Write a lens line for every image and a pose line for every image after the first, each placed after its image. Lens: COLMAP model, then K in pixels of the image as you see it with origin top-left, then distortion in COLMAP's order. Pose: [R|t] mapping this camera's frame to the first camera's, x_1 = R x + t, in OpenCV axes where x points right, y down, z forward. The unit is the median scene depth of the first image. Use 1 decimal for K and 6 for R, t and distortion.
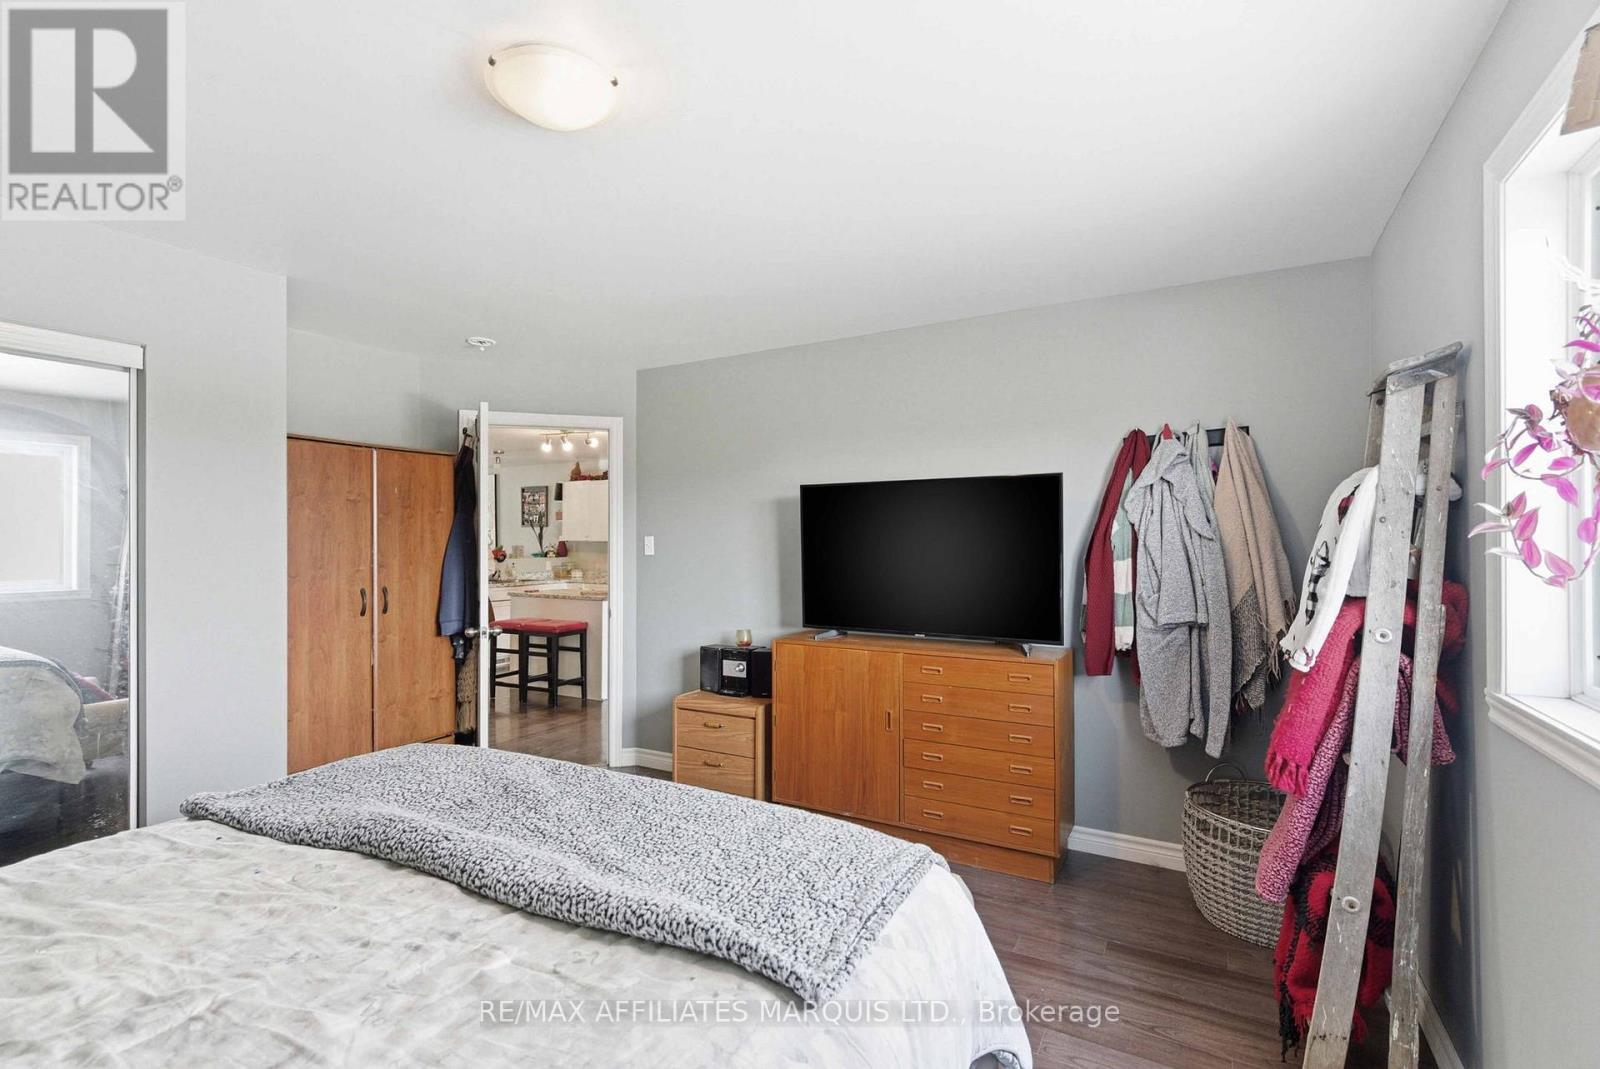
lens RADIAL K [[736.5, 0, 809.5], [0, 736.5, 537.3], [0, 0, 1]] dist [-0.004827, 0.003674]
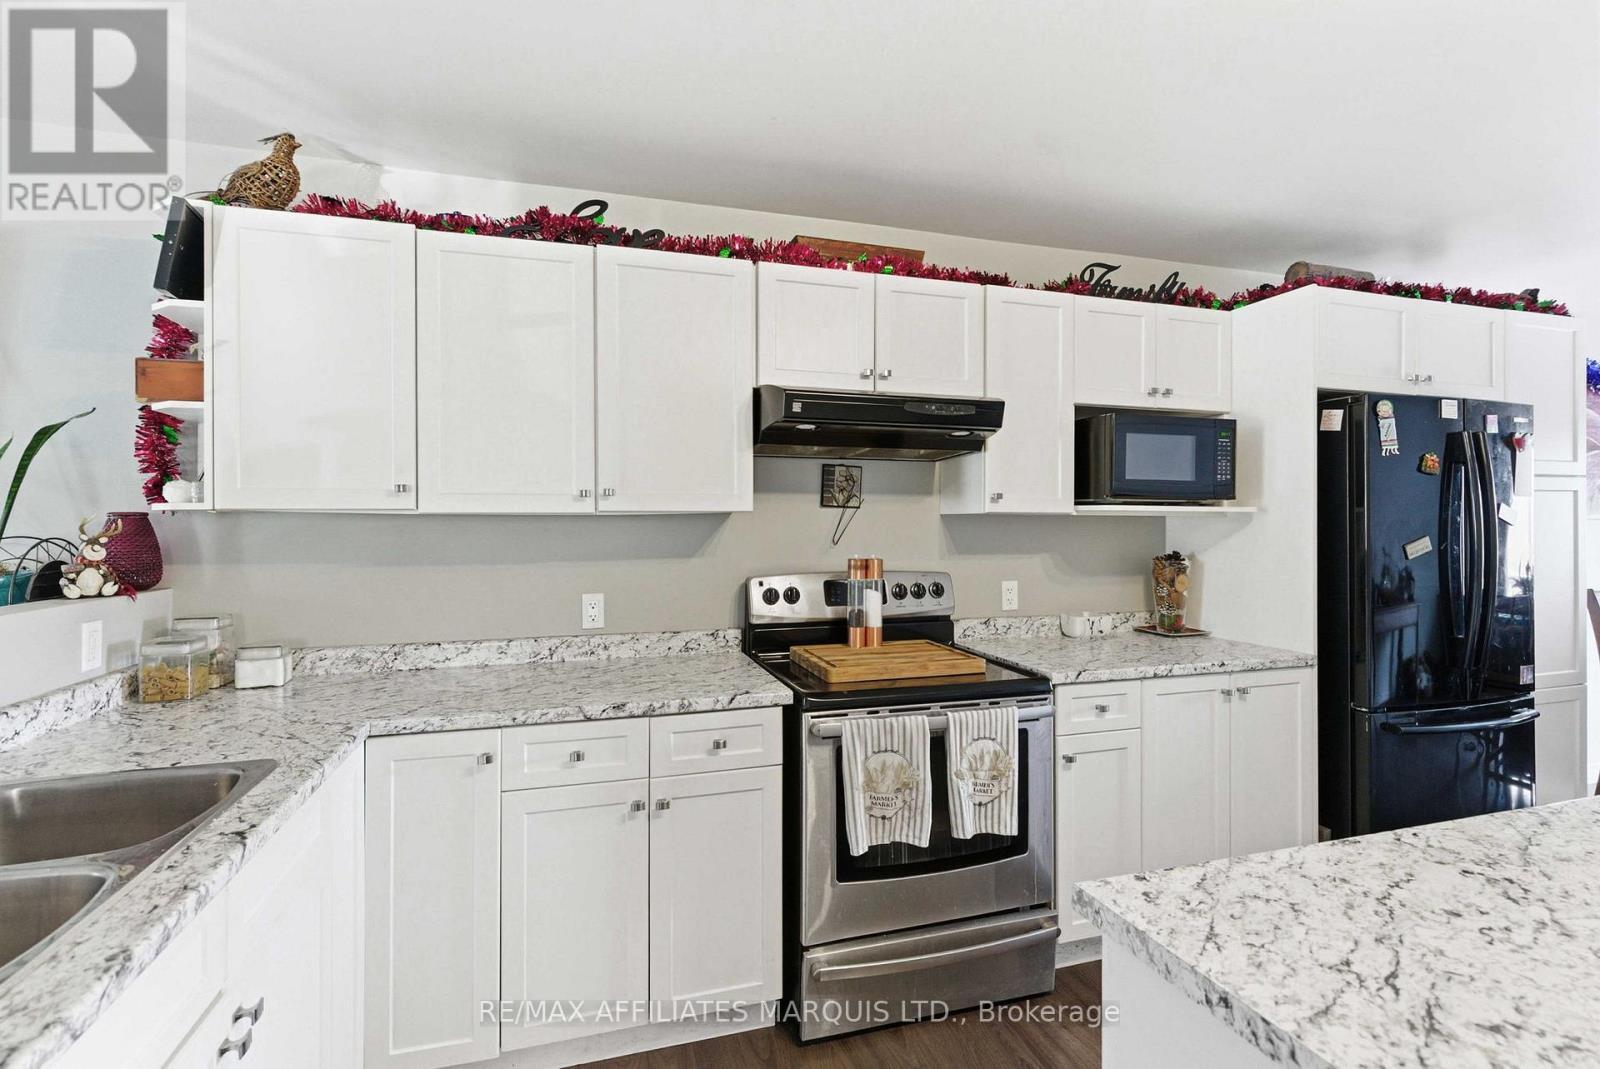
lens RADIAL K [[736.5, 0, 766.0], [0, 736.5, 525.5], [0, 0, 1]] dist [-0.004827, 0.003674]
pose [[0.700806, -0.000344, 0.713352, -0.366912], [-0.002516, 0.999992, 0.002953, 0.007903], [-0.713347, -0.003864, 0.700800, 0.755977]]
